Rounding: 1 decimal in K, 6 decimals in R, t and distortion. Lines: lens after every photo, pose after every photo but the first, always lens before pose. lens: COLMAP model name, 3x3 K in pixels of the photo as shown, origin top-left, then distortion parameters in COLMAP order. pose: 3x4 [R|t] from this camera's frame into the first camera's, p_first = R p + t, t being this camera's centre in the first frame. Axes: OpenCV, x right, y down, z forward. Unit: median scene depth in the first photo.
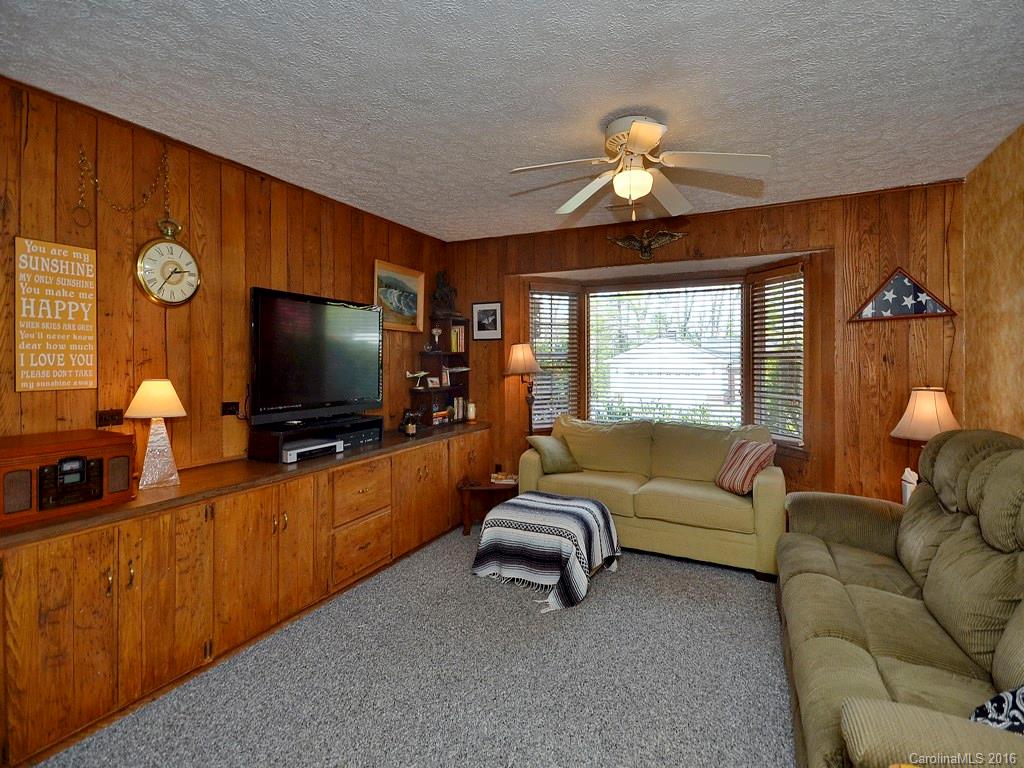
lens RADIAL K [[479.7, 0, 512.9], [0, 479.7, 361.6], [0, 0, 1]] dist [-0.023771, -0.002153]
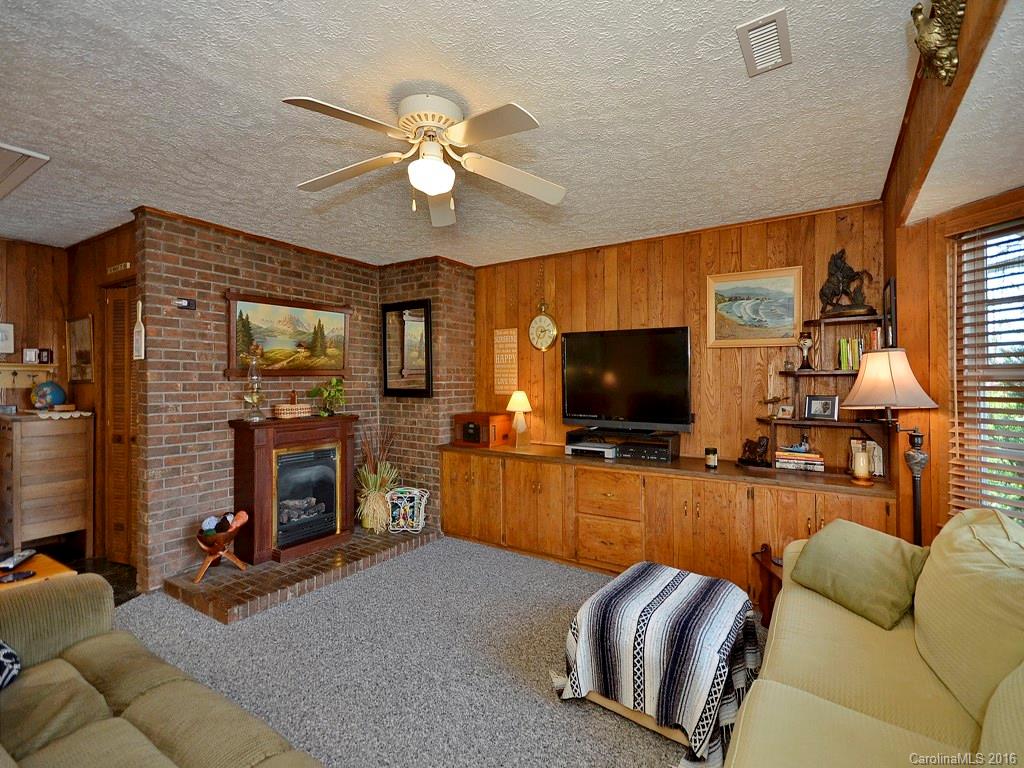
lens RADIAL K [[479.7, 0, 515.4], [0, 479.7, 379.8], [0, 0, 1]] dist [-0.023771, -0.002153]
pose [[-0.138282, -0.003500, -0.990387, 0.649316], [-0.005858, 0.999979, -0.002716, -0.002777], [0.990376, 0.005426, -0.138300, 0.701053]]
